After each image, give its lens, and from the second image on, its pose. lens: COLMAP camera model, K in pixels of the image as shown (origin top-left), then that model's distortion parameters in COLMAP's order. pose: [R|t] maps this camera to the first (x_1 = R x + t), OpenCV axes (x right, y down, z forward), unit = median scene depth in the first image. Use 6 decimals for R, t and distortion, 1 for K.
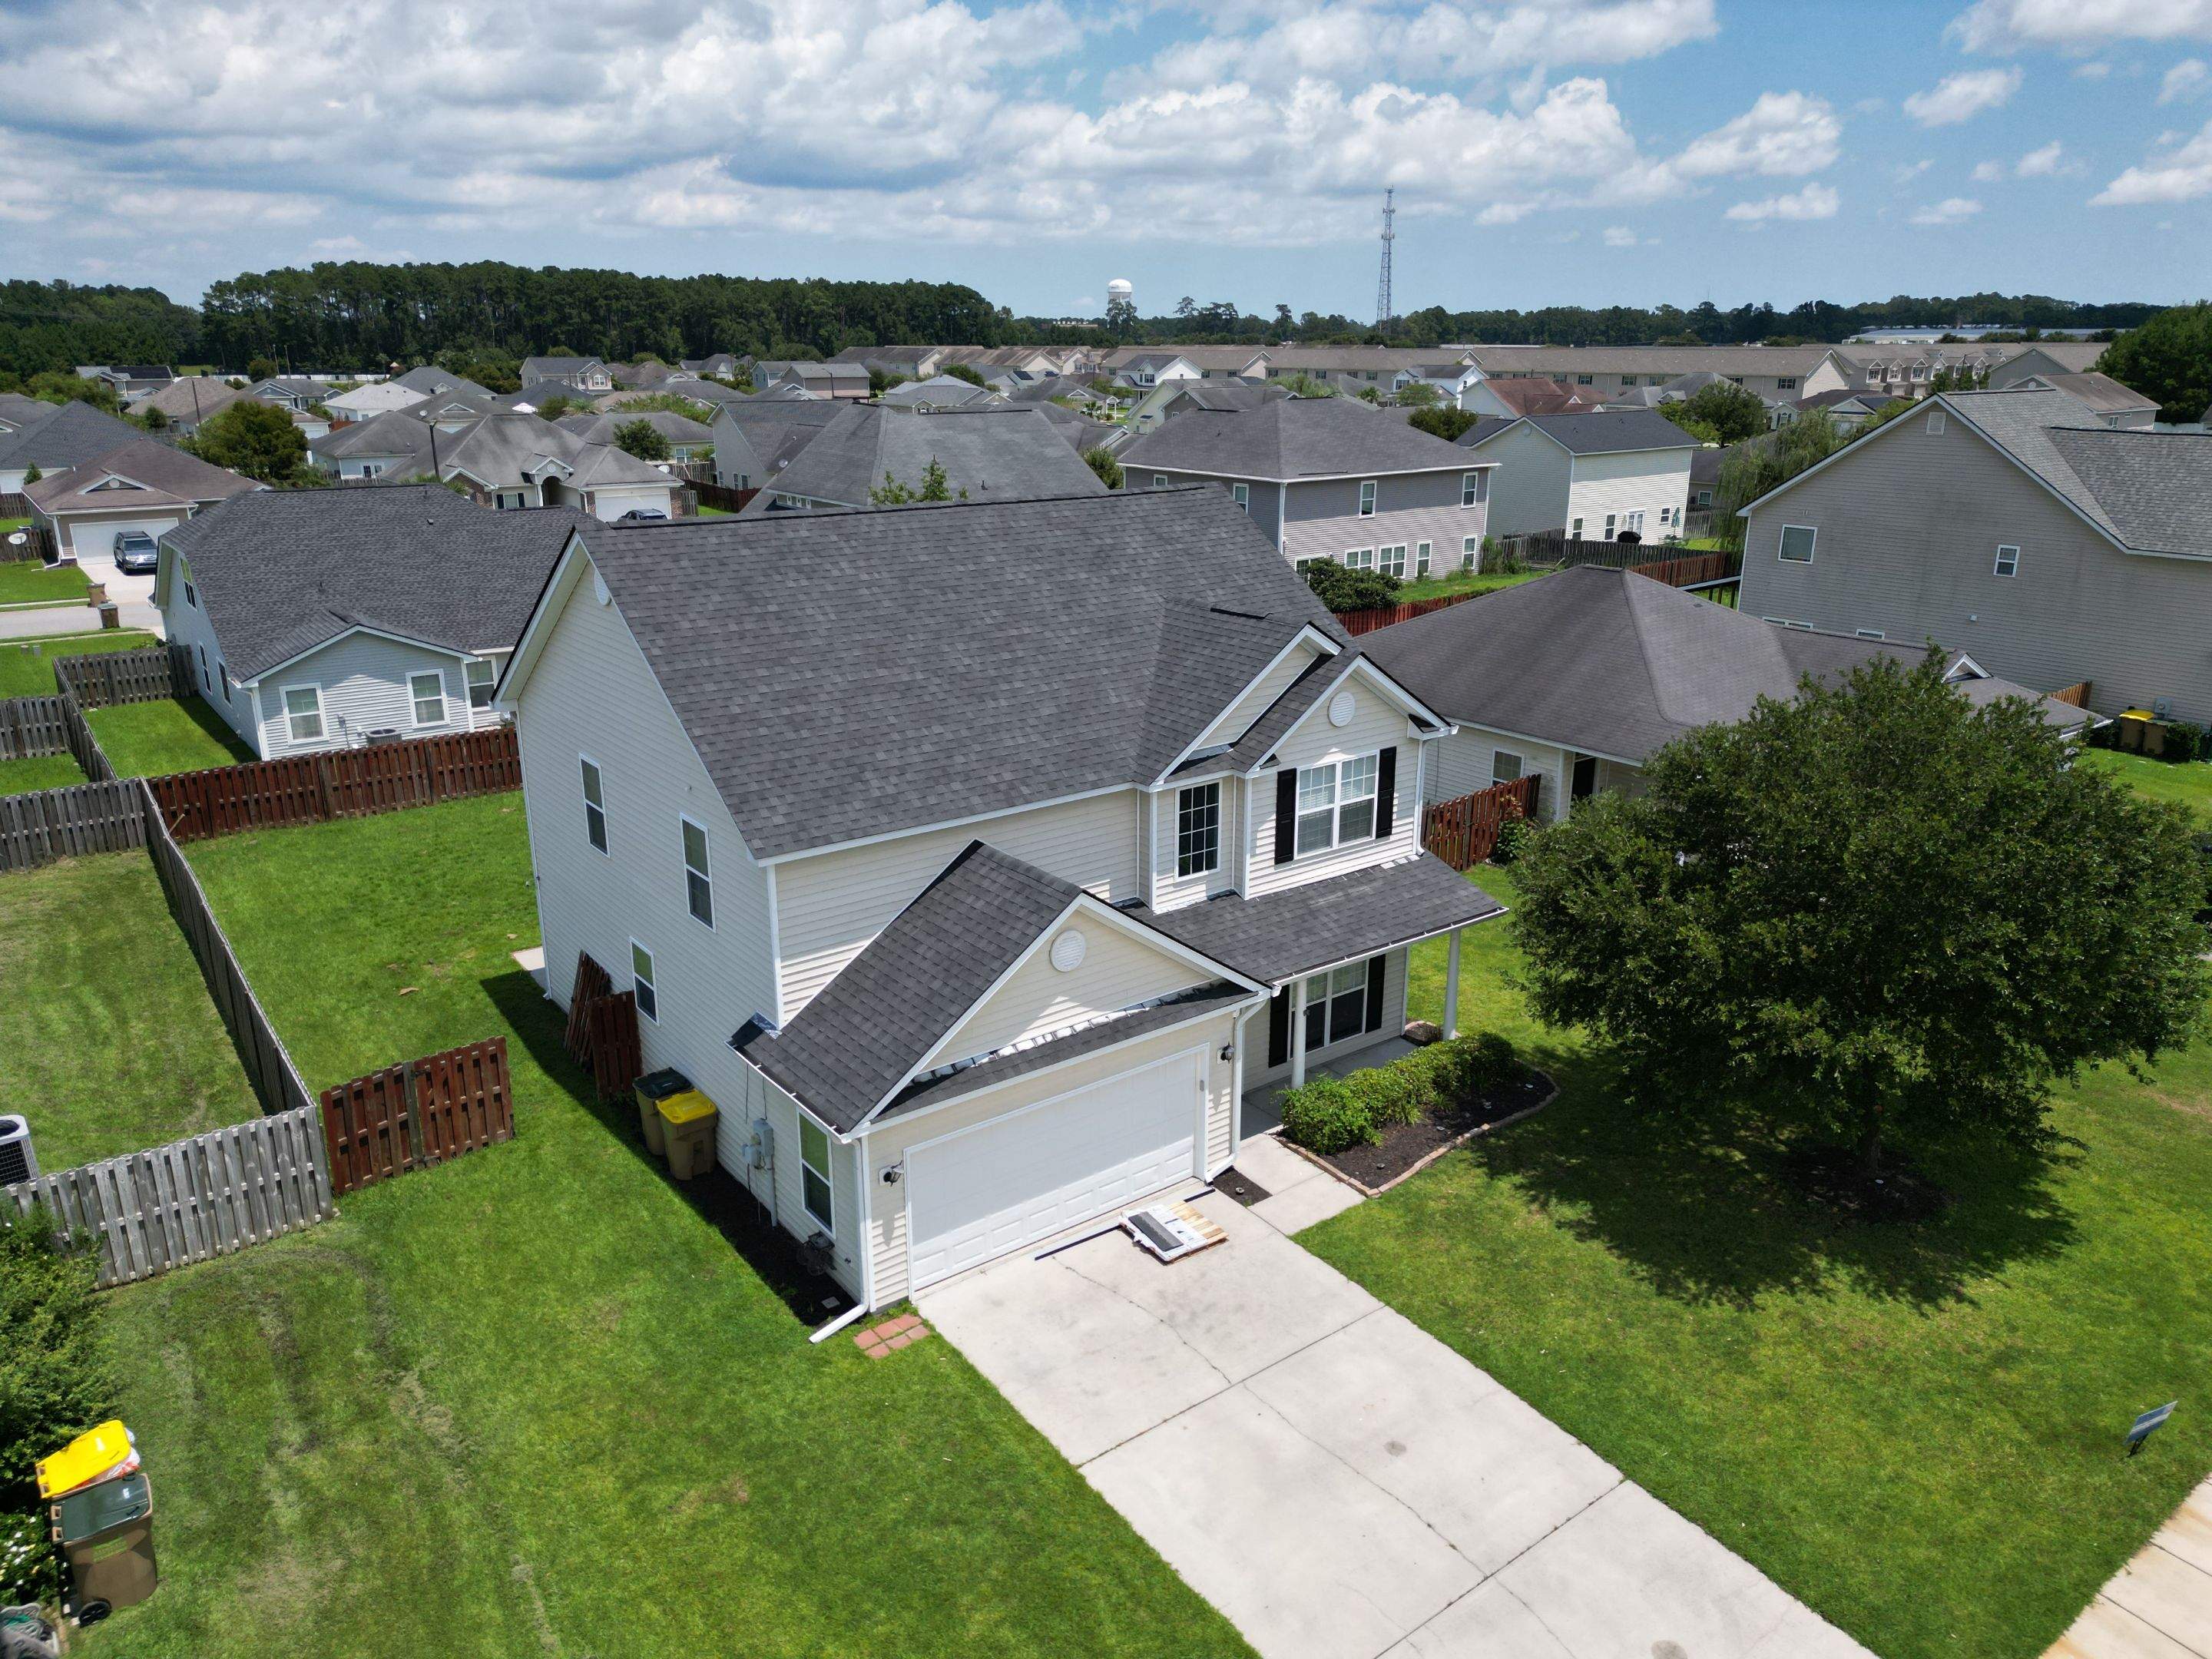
lens RADIAL K [[1551.3, 0, 1117.1], [0, 1551.3, 831.5], [0, 0, 1]] dist [0.071976, -0.070230]
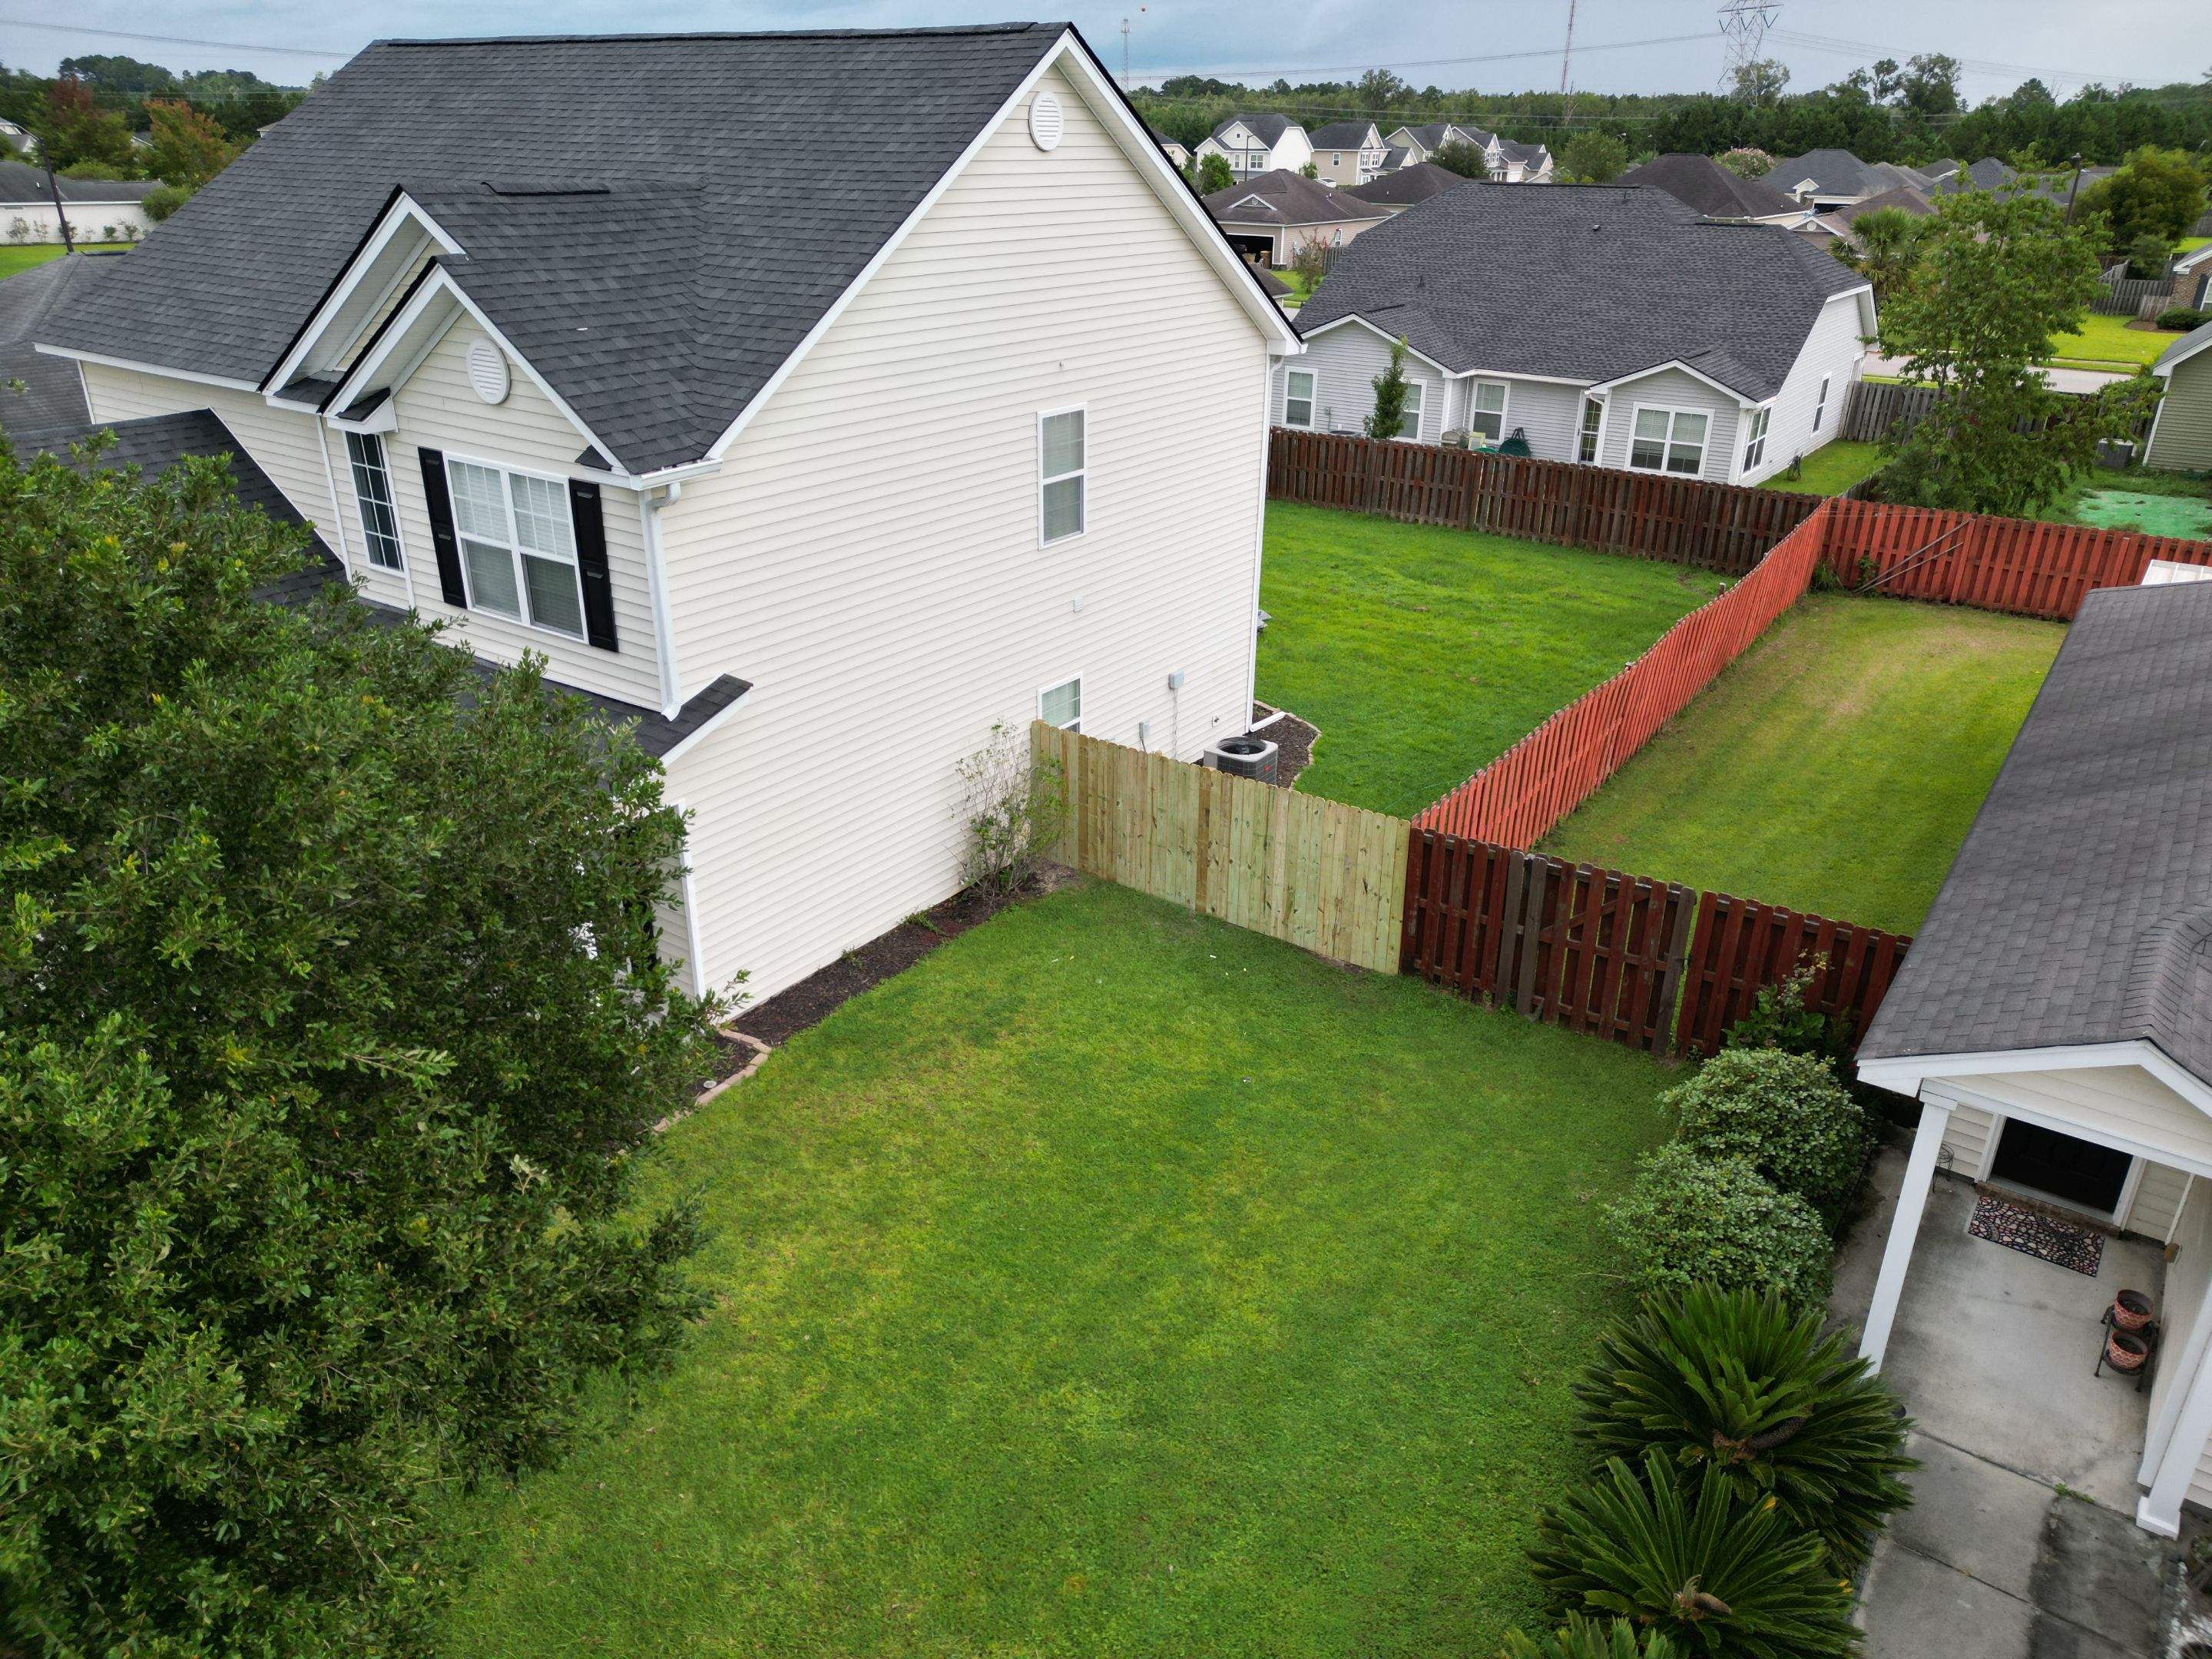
lens RADIAL K [[1563.7, 0, 1111.4], [0, 1563.7, 825.1], [0, 0, 1]] dist [0.073326, -0.068984]
pose [[0.302813, 0.388507, -0.870268, 0.762085], [-0.302839, 0.905038, 0.298655, -0.166570], [0.903655, 0.173115, 0.391712, 0.991589]]
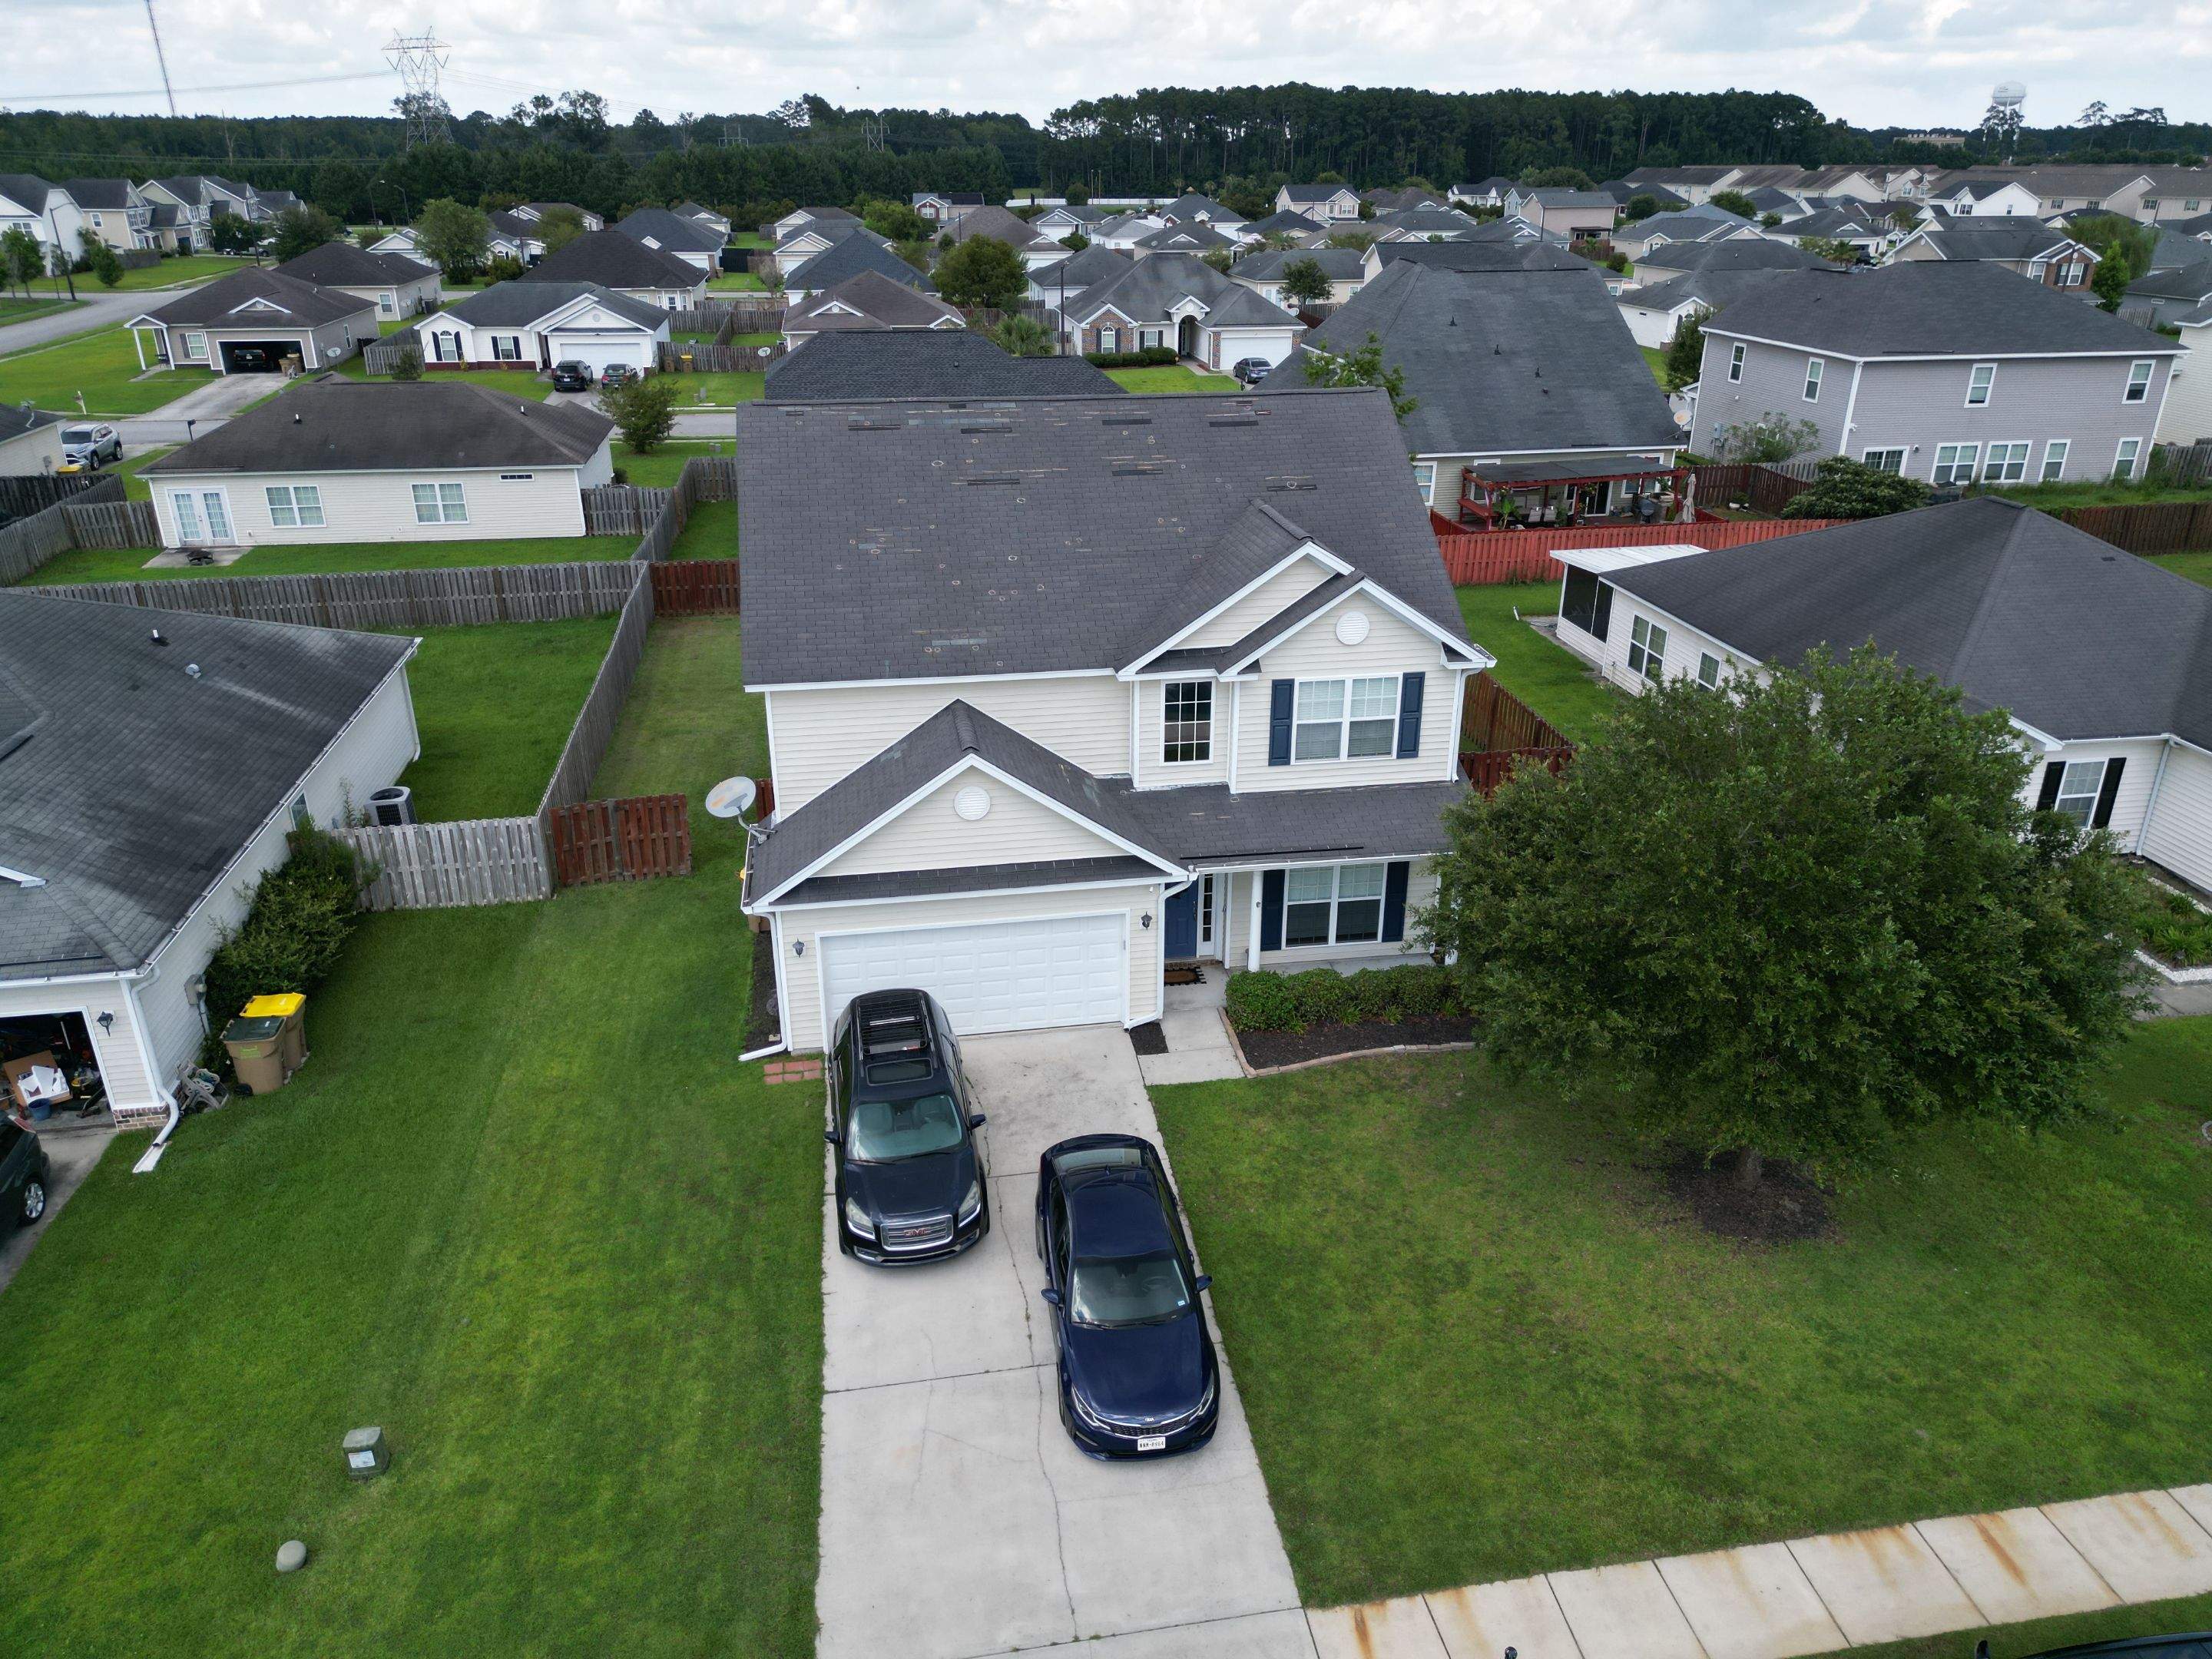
lens RADIAL K [[1564.1, 0, 1111.8], [0, 1564.1, 834.9], [0, 0, 1]] dist [0.078634, -0.071895]
pose [[0.884471, 0.186550, -0.427679, 0.468992], [-0.142620, 0.980818, 0.132876, -0.058791], [0.444263, -0.056529, 0.894111, -0.015448]]
